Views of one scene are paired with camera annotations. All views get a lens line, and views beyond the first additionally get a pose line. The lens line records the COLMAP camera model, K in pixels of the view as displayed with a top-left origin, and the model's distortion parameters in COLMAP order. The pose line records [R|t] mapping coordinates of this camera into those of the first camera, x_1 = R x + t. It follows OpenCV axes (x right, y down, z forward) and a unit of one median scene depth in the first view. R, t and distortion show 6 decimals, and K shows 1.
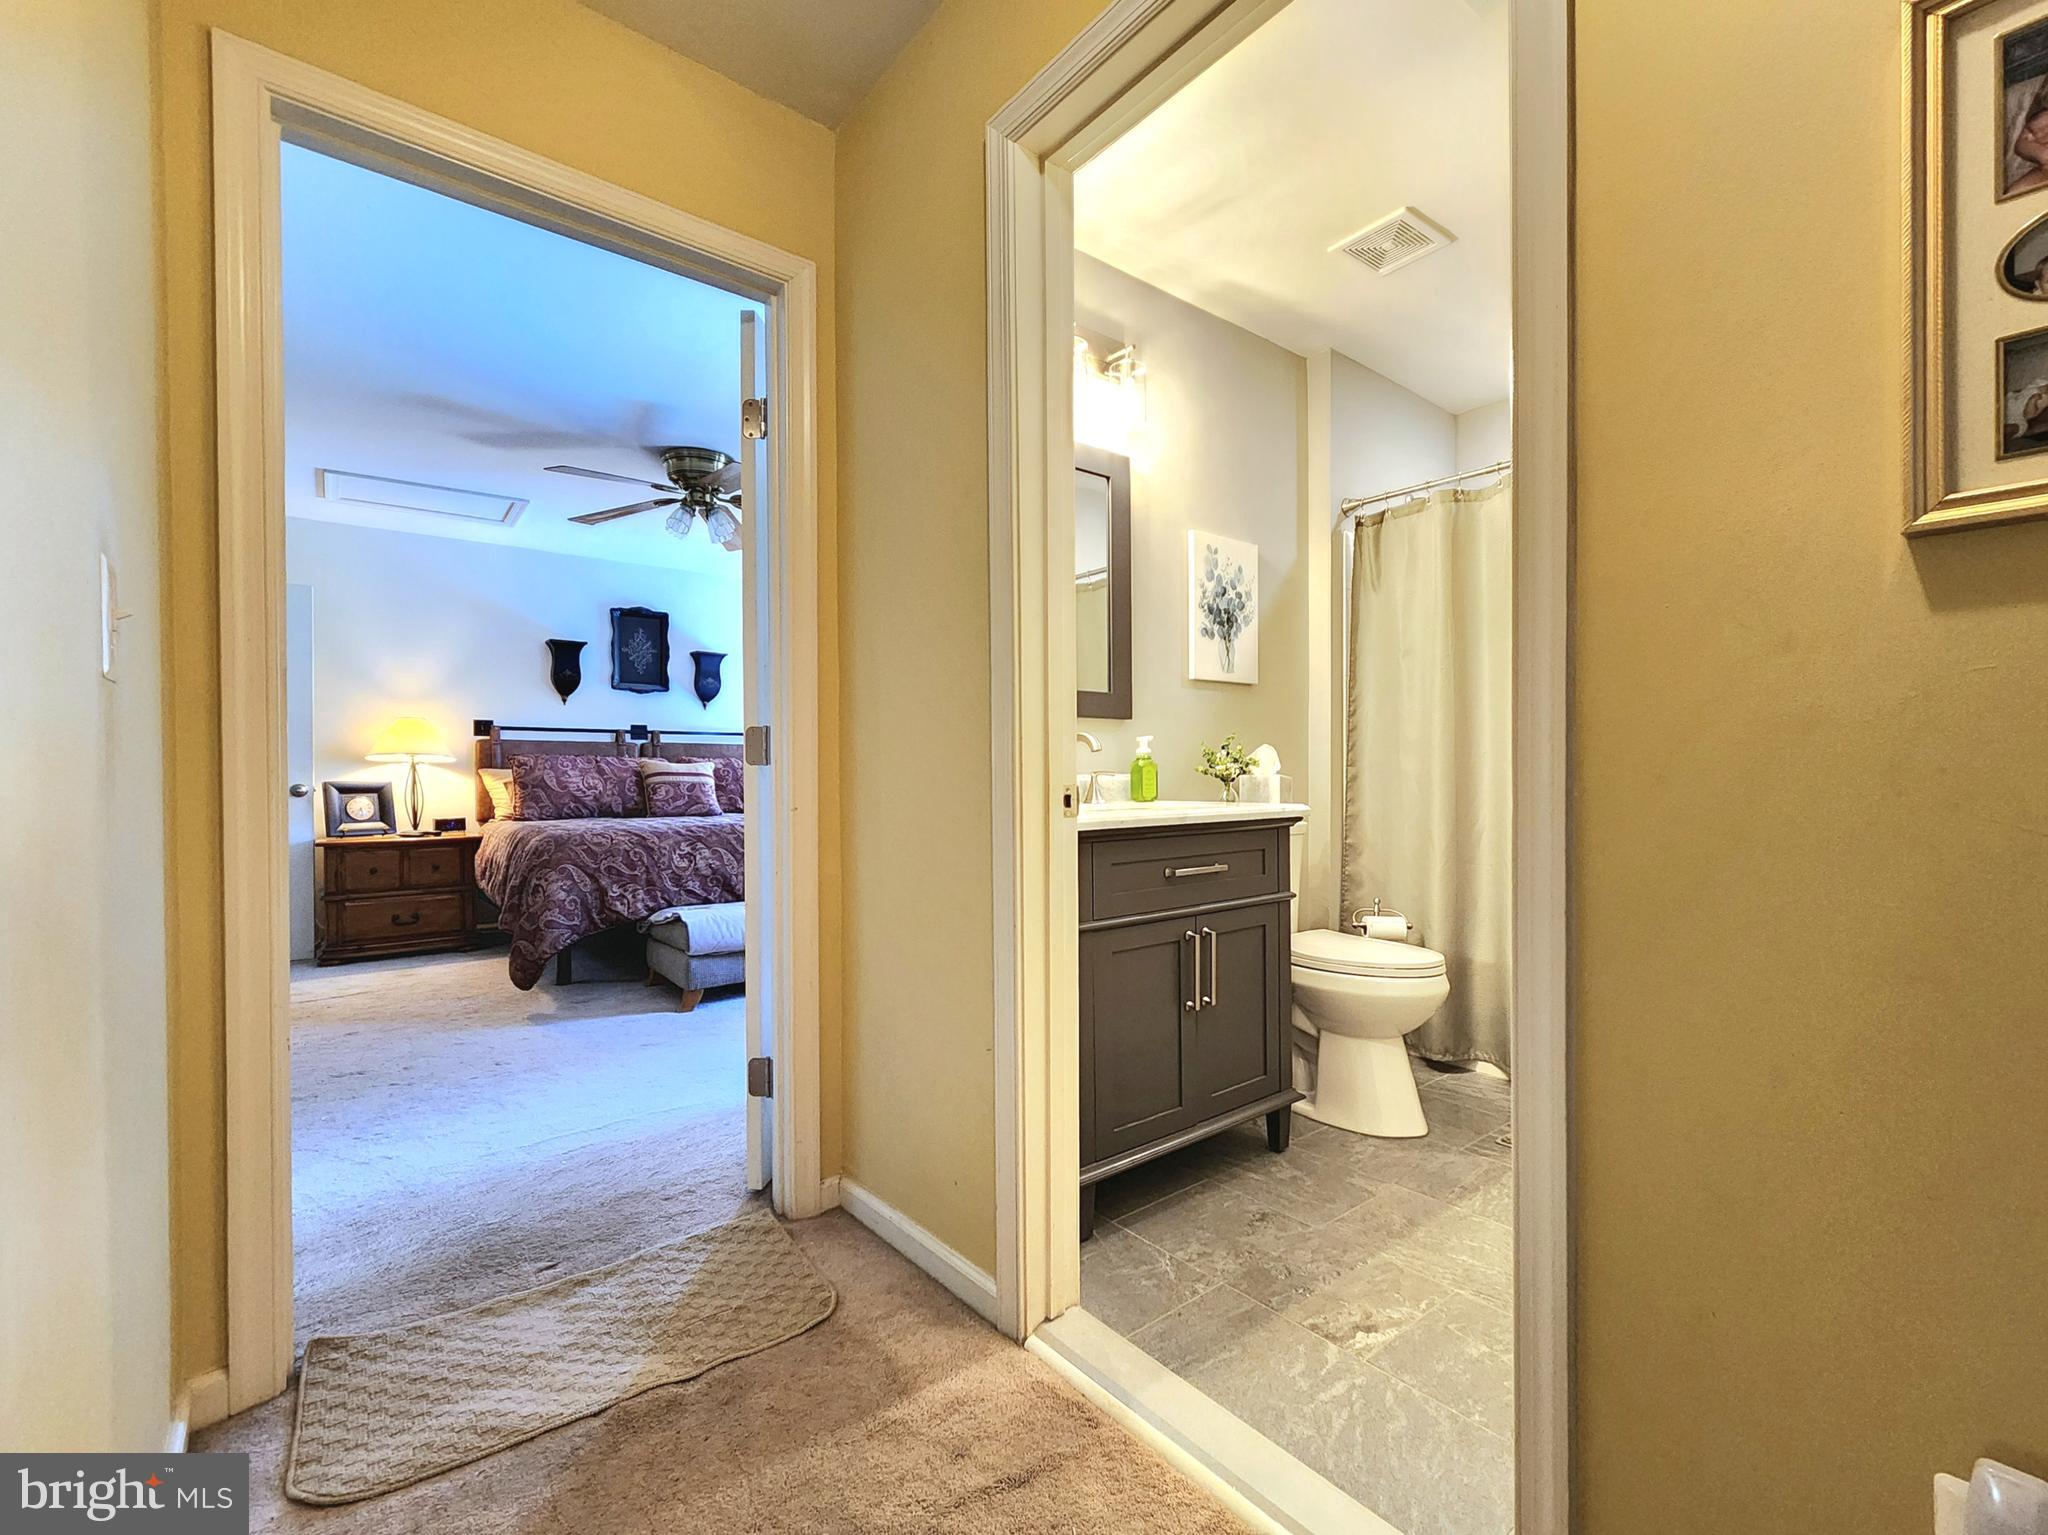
lens RADIAL K [[856.0, 0, 1063.8], [0, 856.0, 776.1], [0, 0, 1]] dist [0.004330, -0.000634]
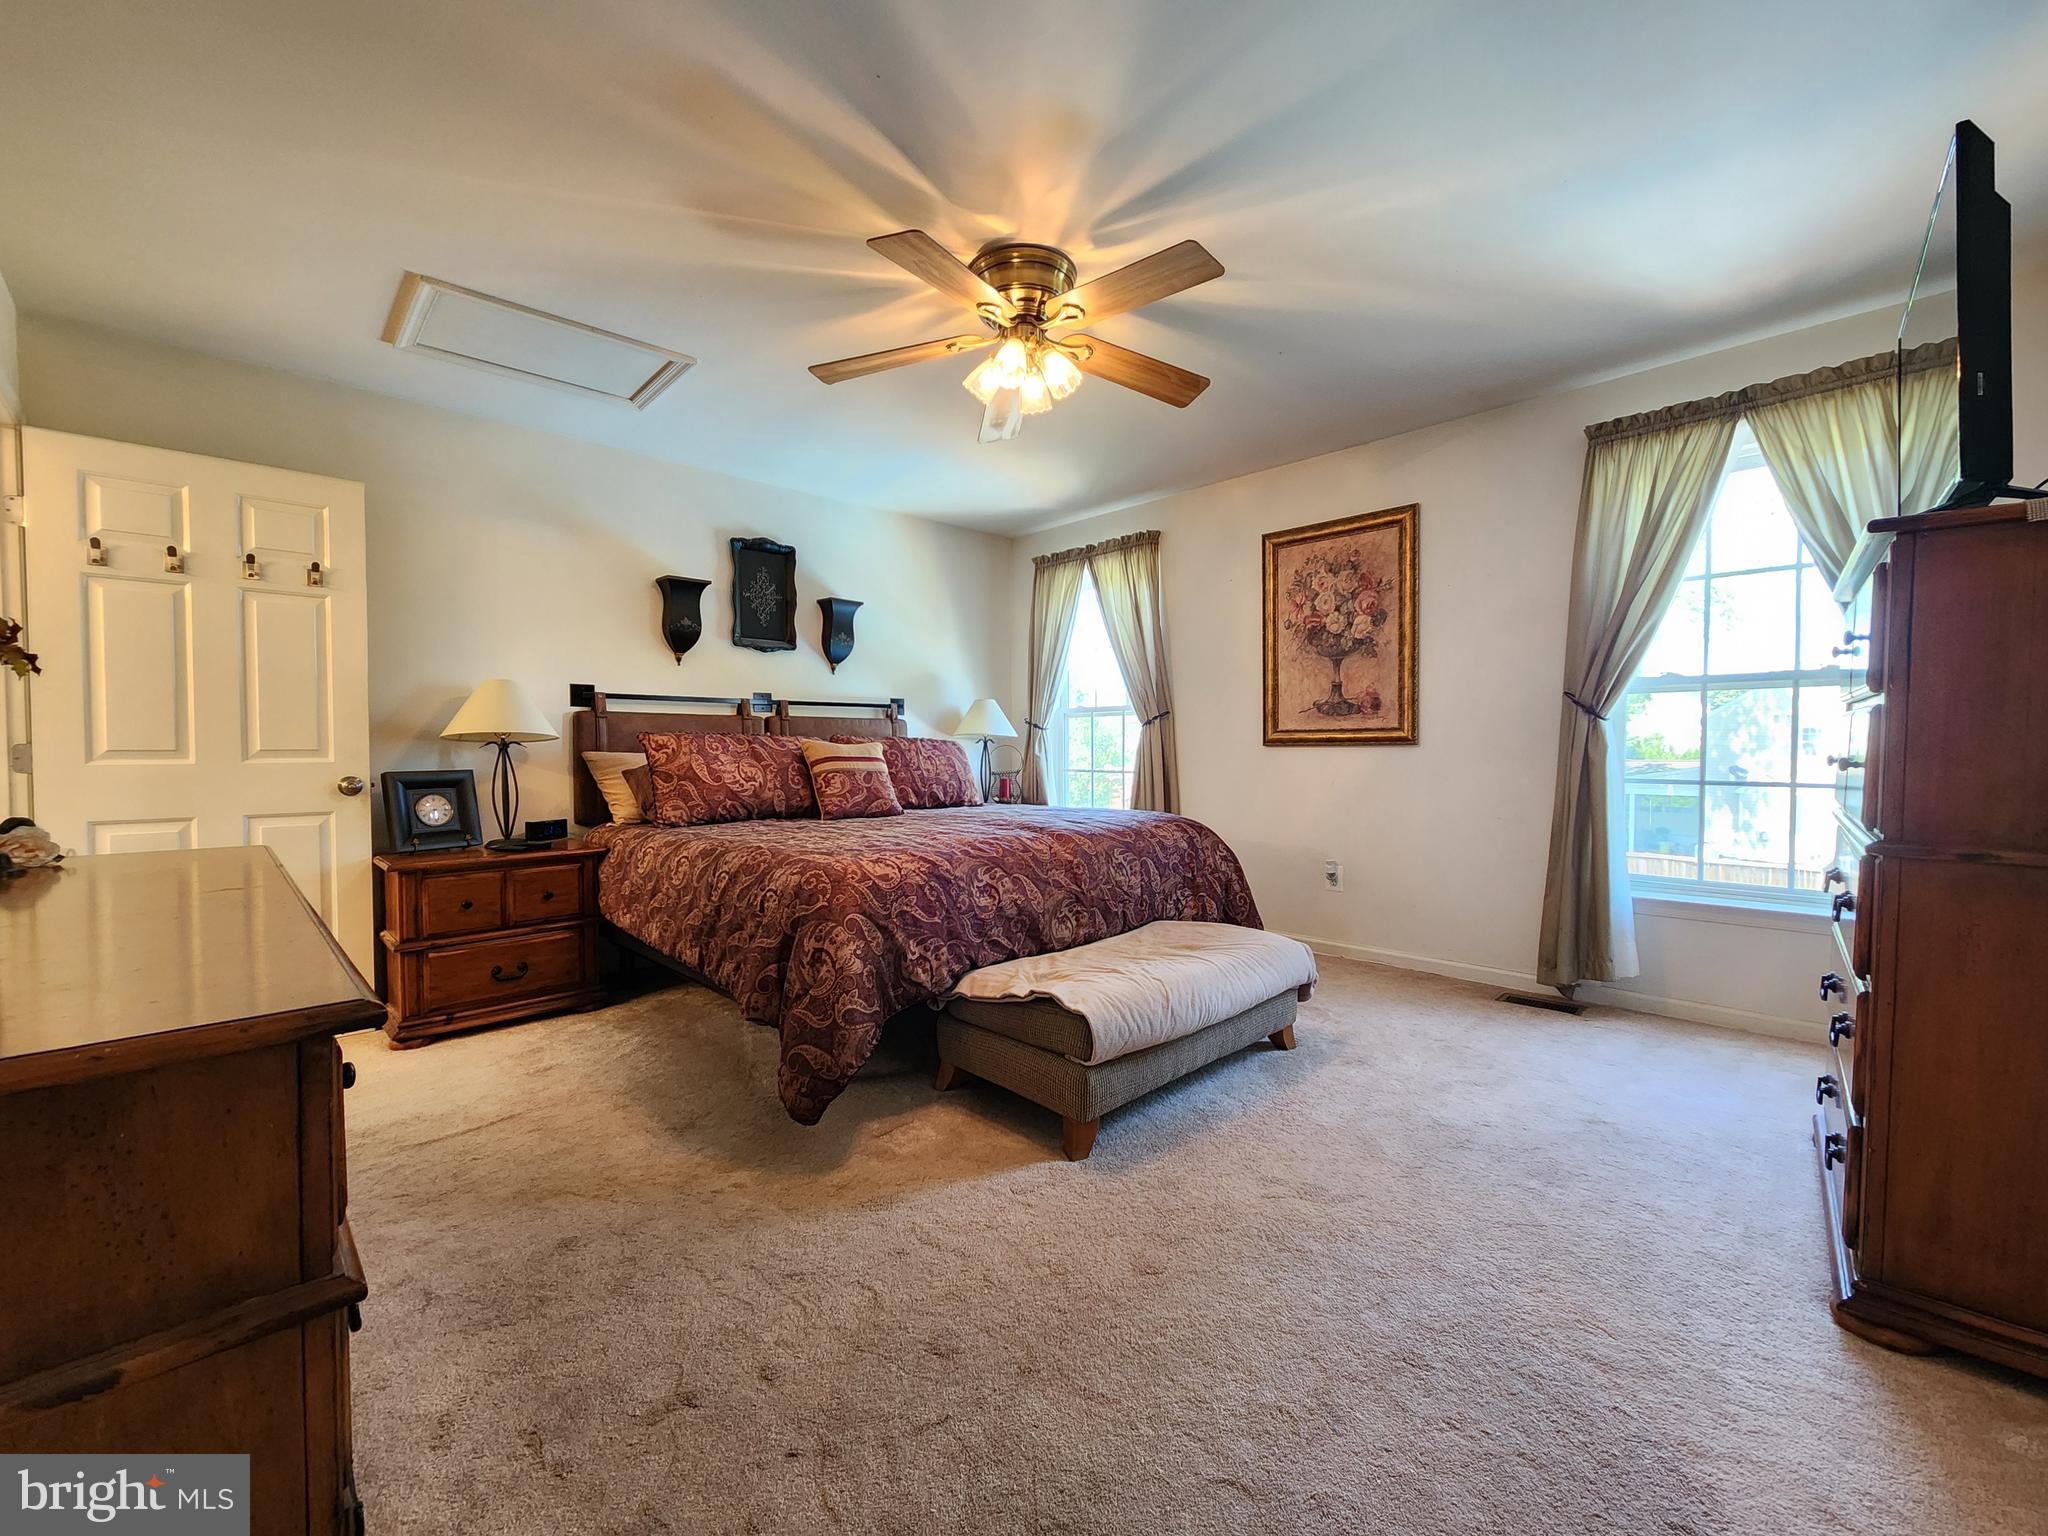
lens RADIAL K [[856.0, 0, 1040.7], [0, 856.0, 767.0], [0, 0, 1]] dist [0.004330, -0.000634]
pose [[0.999072, -0.000255, 0.043081, -0.370211], [-0.000596, 0.999805, 0.019753, -0.011871], [-0.043078, -0.019760, 0.998876, 0.296224]]
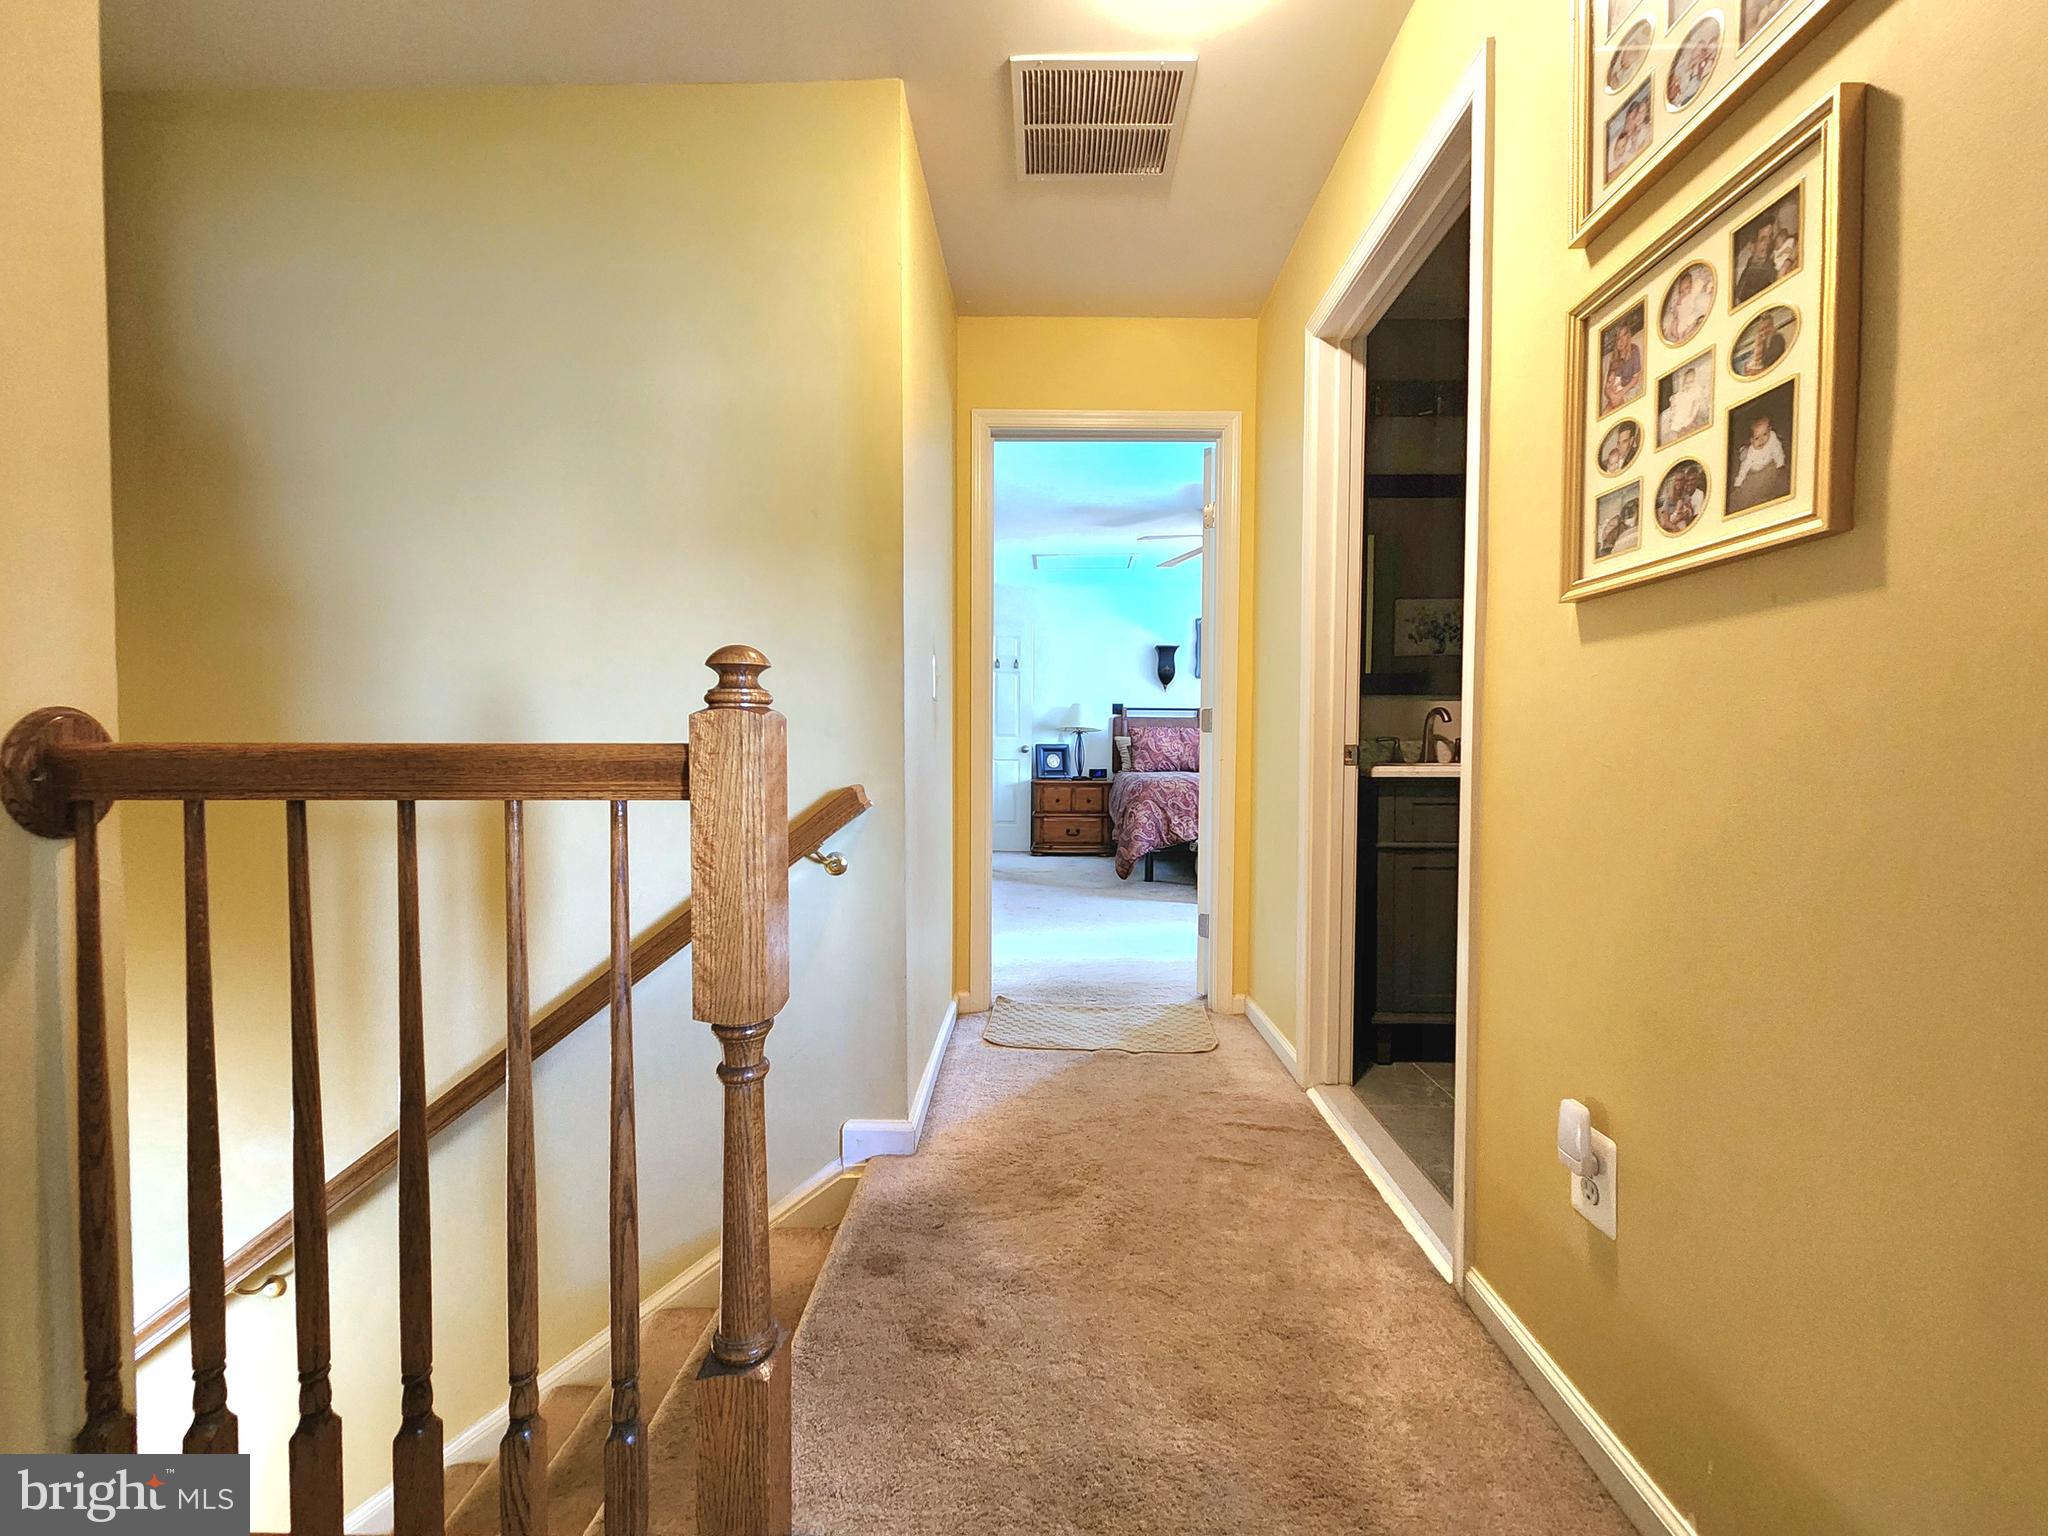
lens RADIAL K [[856.0, 0, 1040.4], [0, 856.0, 765.4], [0, 0, 1]] dist [0.004330, -0.000634]
pose [[0.736190, 0.023536, -0.676366, 0.257804], [-0.008660, 0.999641, 0.025359, 0.005231], [0.676720, -0.012811, 0.736129, -0.202948]]
